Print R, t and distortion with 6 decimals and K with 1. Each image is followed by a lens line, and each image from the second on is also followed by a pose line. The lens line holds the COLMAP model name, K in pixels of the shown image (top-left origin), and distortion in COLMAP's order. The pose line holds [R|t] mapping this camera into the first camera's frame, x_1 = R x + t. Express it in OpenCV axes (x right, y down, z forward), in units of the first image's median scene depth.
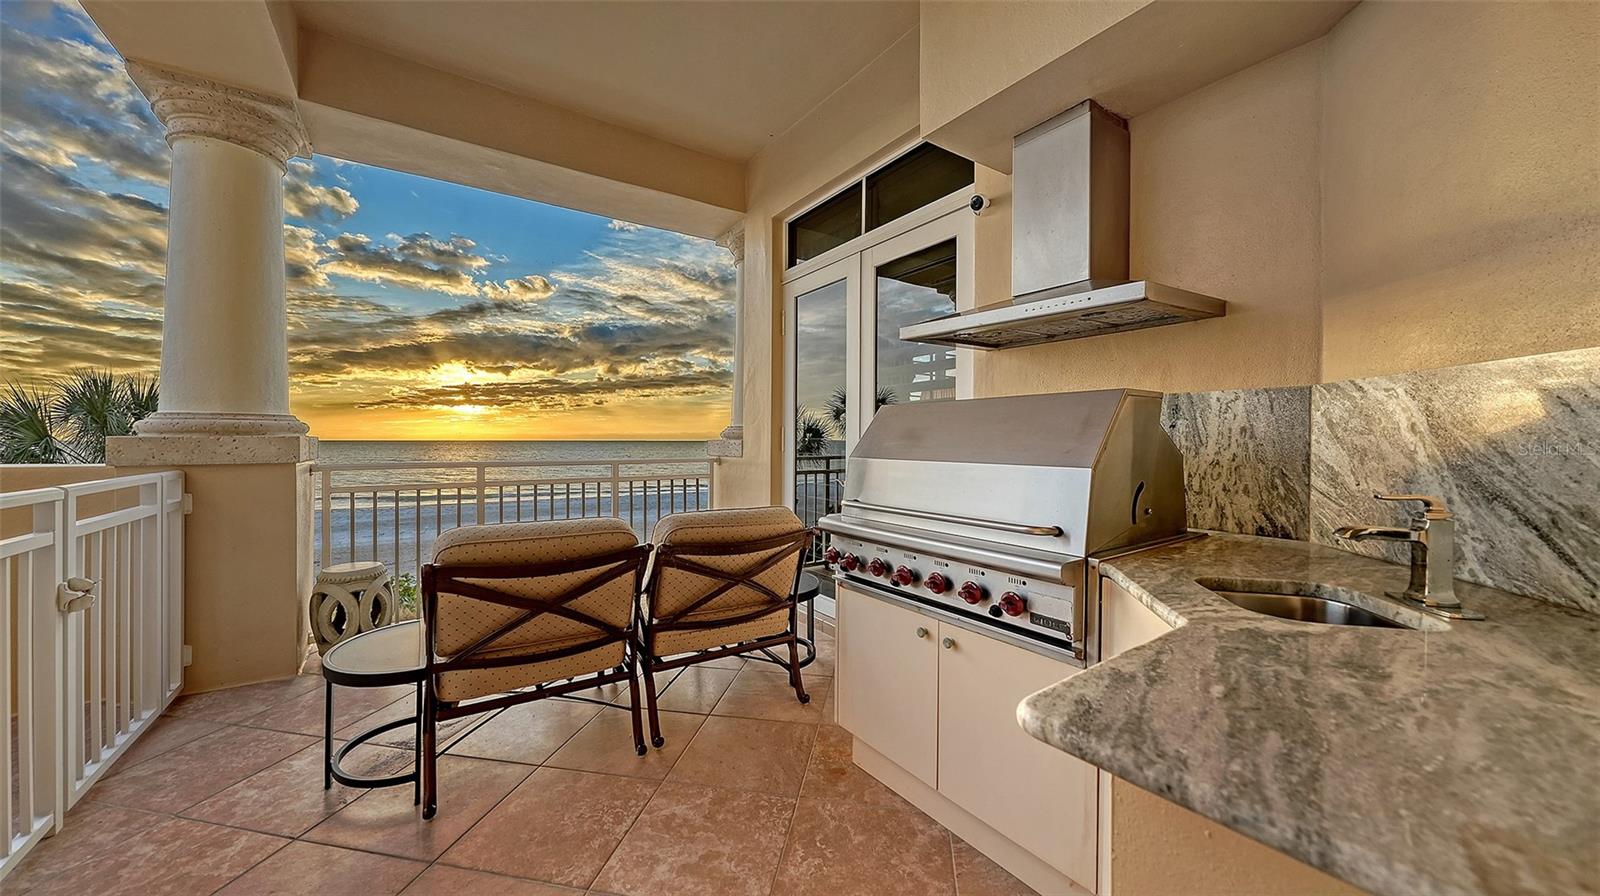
lens RADIAL K [[578.0, 0, 800.0], [0, 578.0, 448.0], [0, 0, 1]] dist [-0.007348, -0.000149]
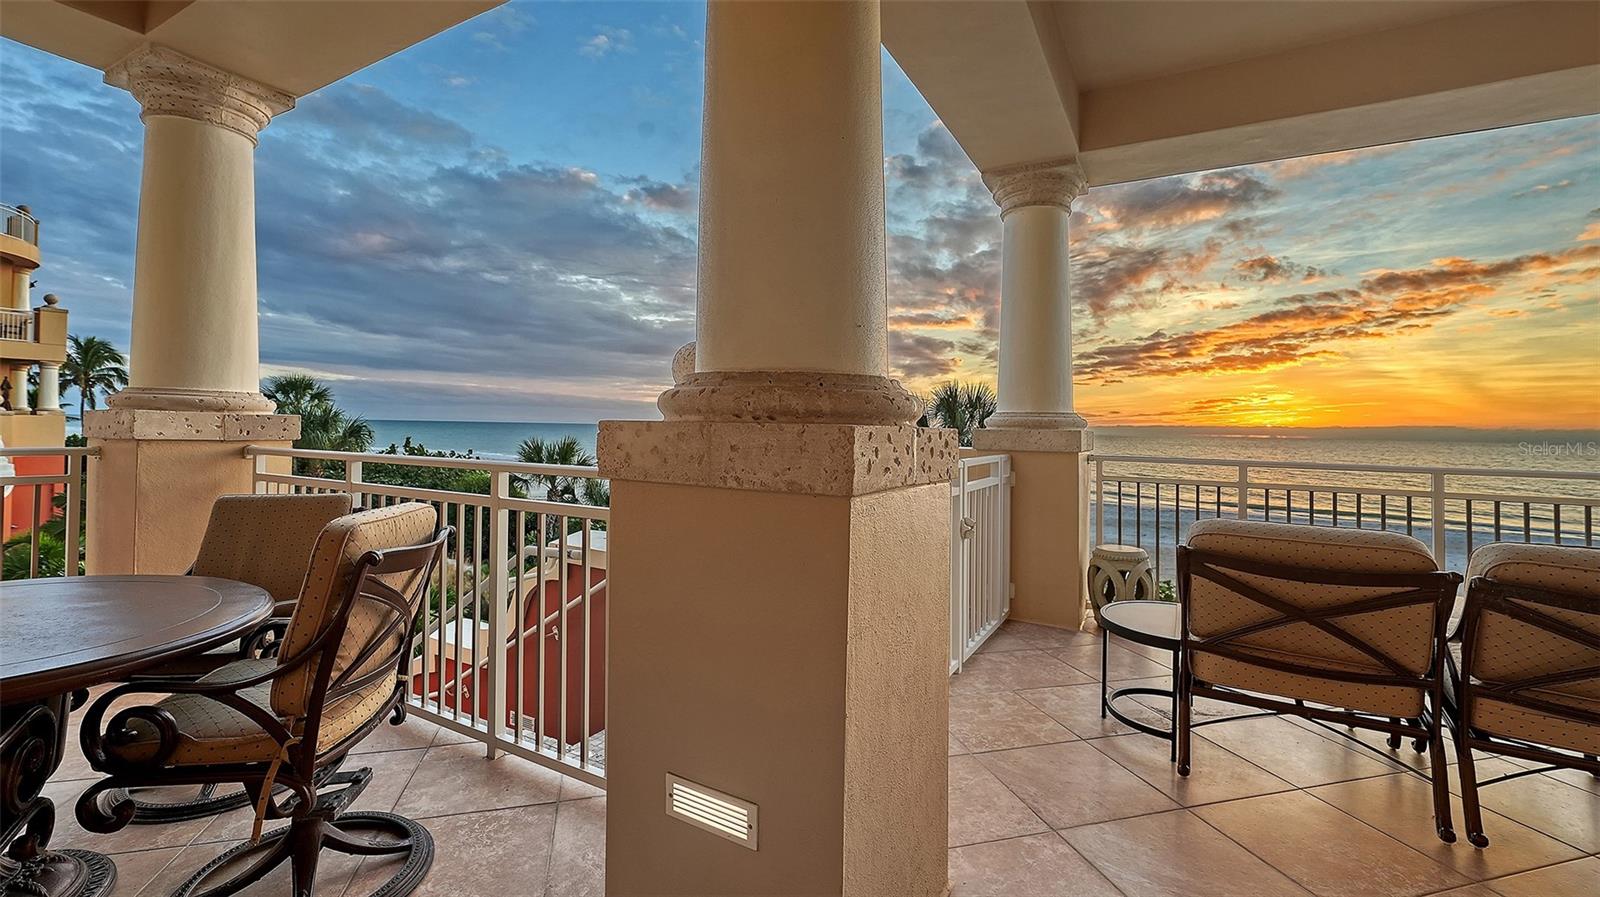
lens RADIAL K [[666.4, 0, 798.0], [0, 666.4, 389.5], [0, 0, 1]] dist [-0.001217, -0.000192]
pose [[0.450246, -0.042048, -0.891914, 0.152383], [-0.032111, 0.997482, -0.063235, 0.001961], [0.892327, 0.057112, 0.447762, -0.218105]]
